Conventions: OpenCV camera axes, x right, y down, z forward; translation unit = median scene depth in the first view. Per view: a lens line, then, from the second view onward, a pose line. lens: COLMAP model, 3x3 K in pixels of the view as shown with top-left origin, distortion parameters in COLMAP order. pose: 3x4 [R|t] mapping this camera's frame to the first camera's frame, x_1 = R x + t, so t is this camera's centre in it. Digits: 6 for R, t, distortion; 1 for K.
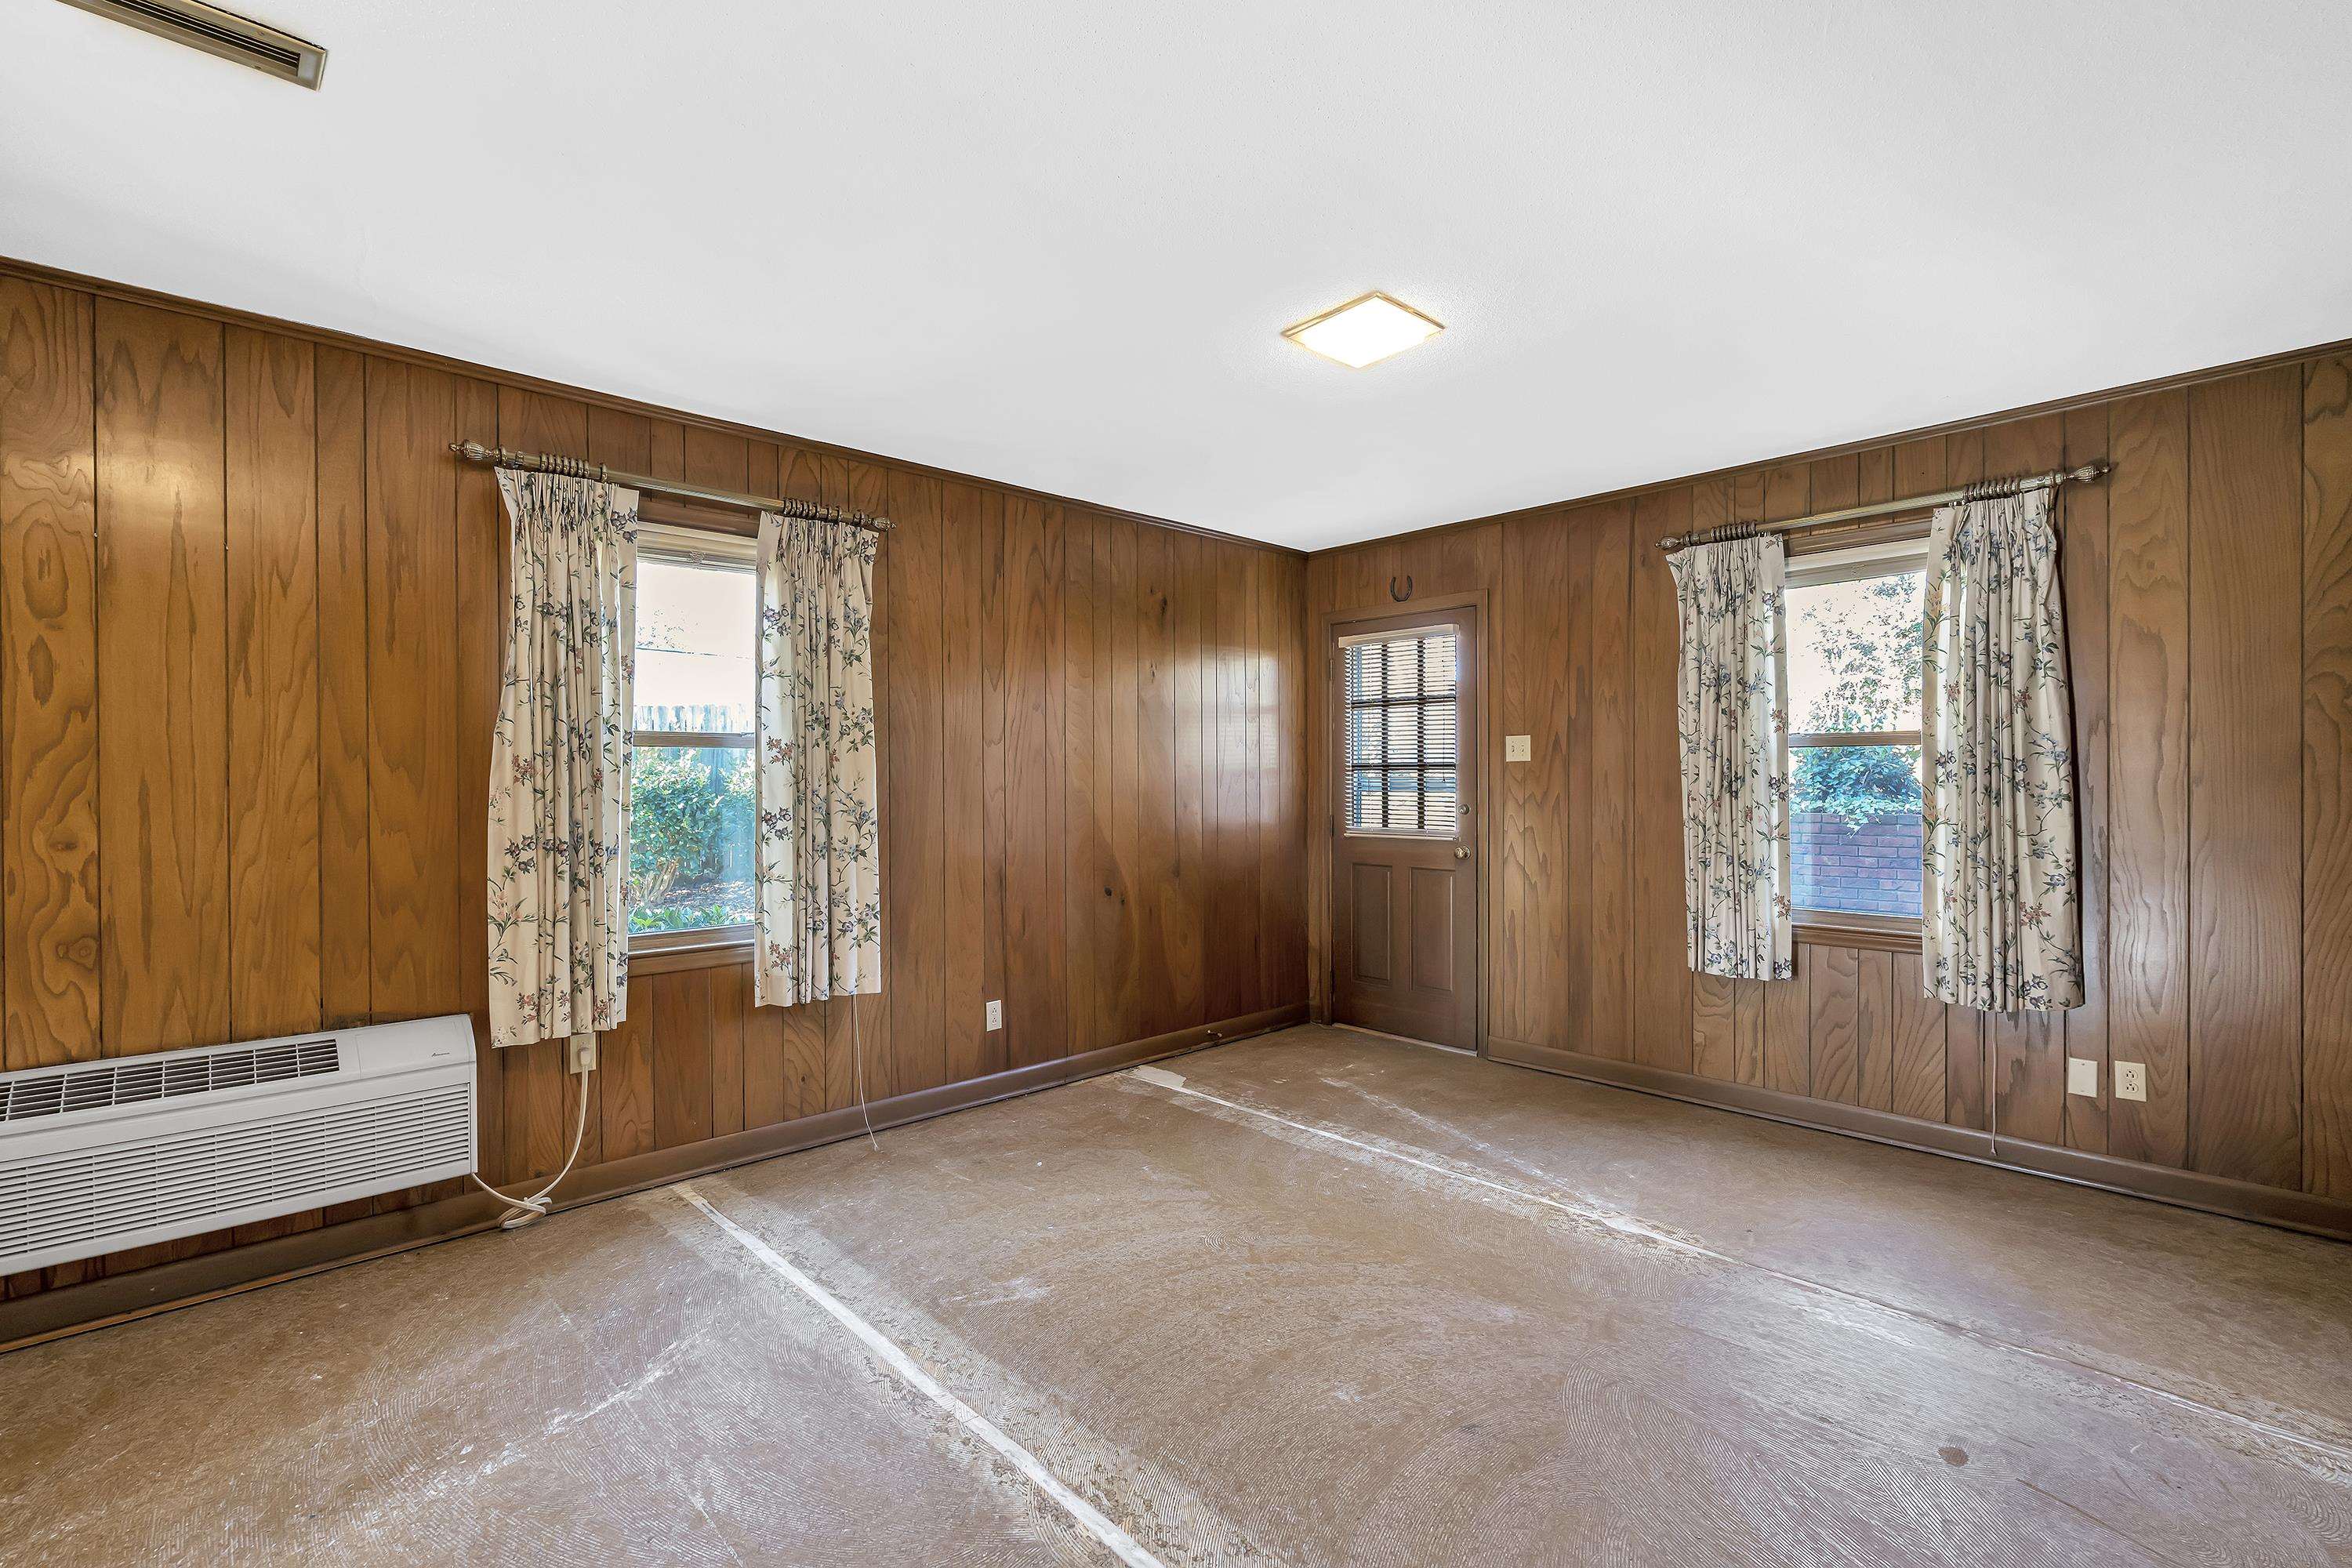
lens RADIAL K [[1080.7, 0, 1181.0], [0, 1080.7, 784.0], [0, 0, 1]] dist [-0.008814, 0.000499]
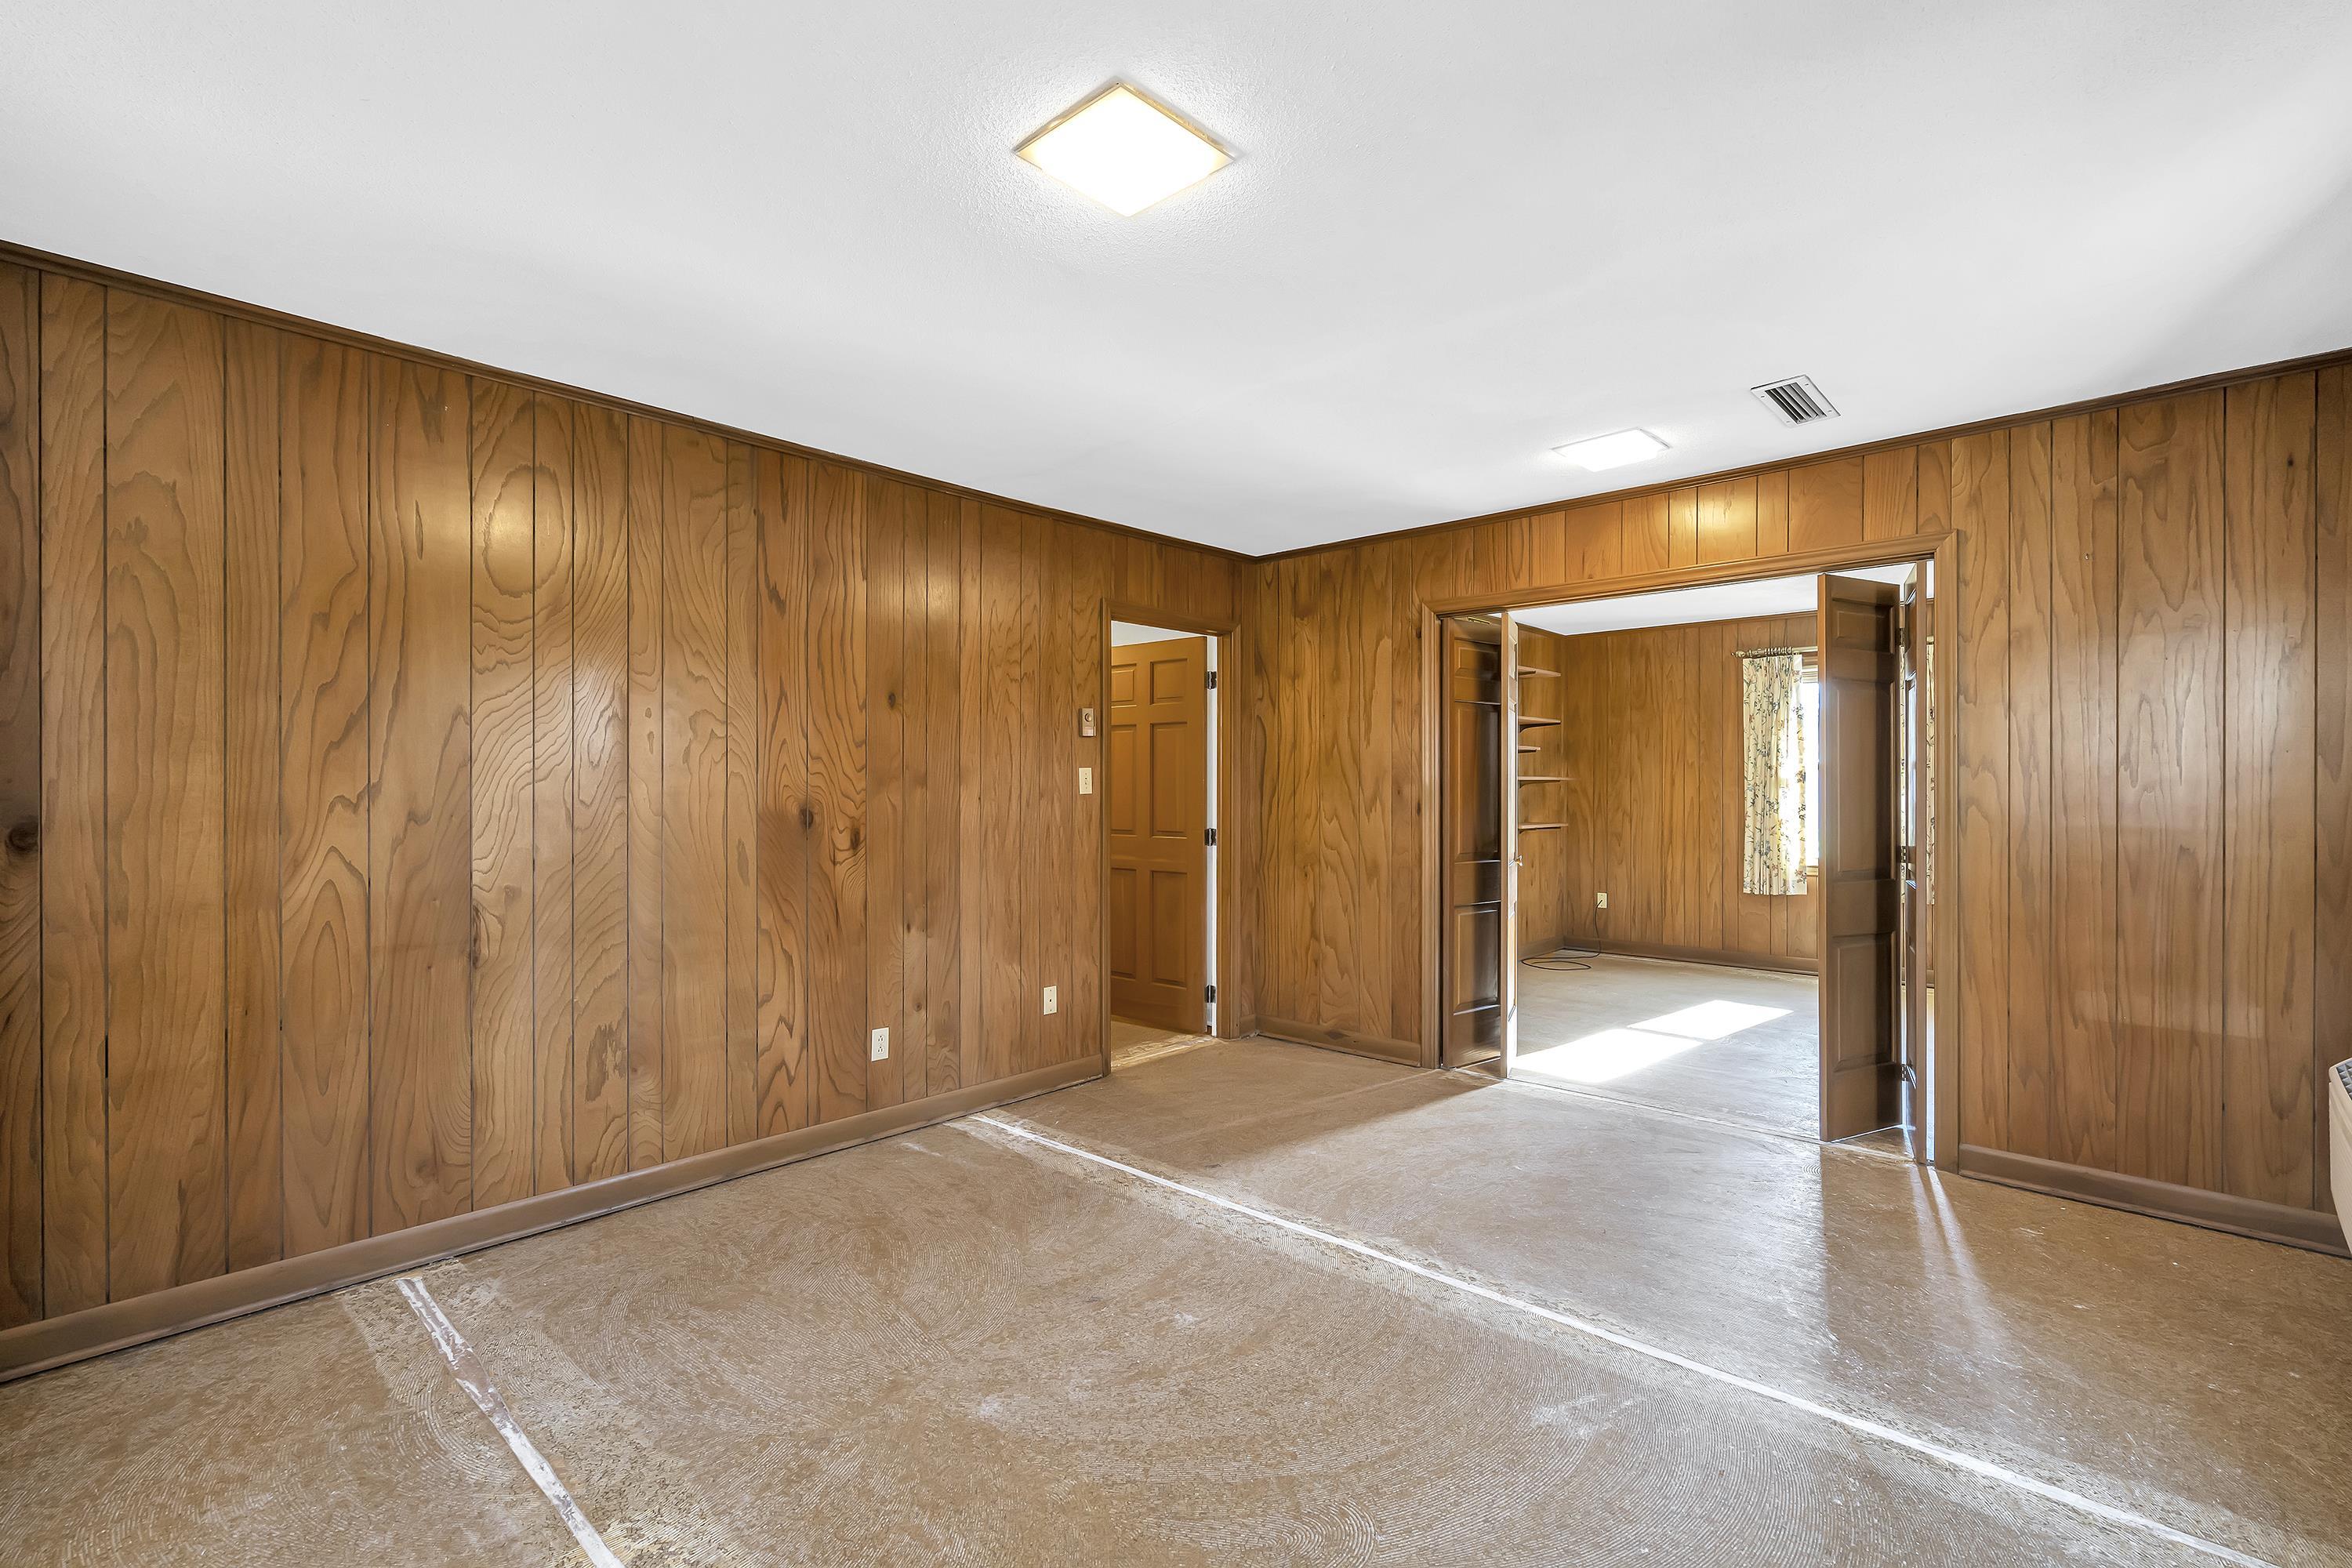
lens RADIAL K [[1080.7, 0, 1171.4], [0, 1080.7, 787.4], [0, 0, 1]] dist [-0.008814, 0.000499]
pose [[-0.998693, 0.005426, -0.050815, 0.213228], [0.005241, 0.999979, 0.003770, -0.010908], [0.050834, 0.003499, -0.998701, 2.043918]]
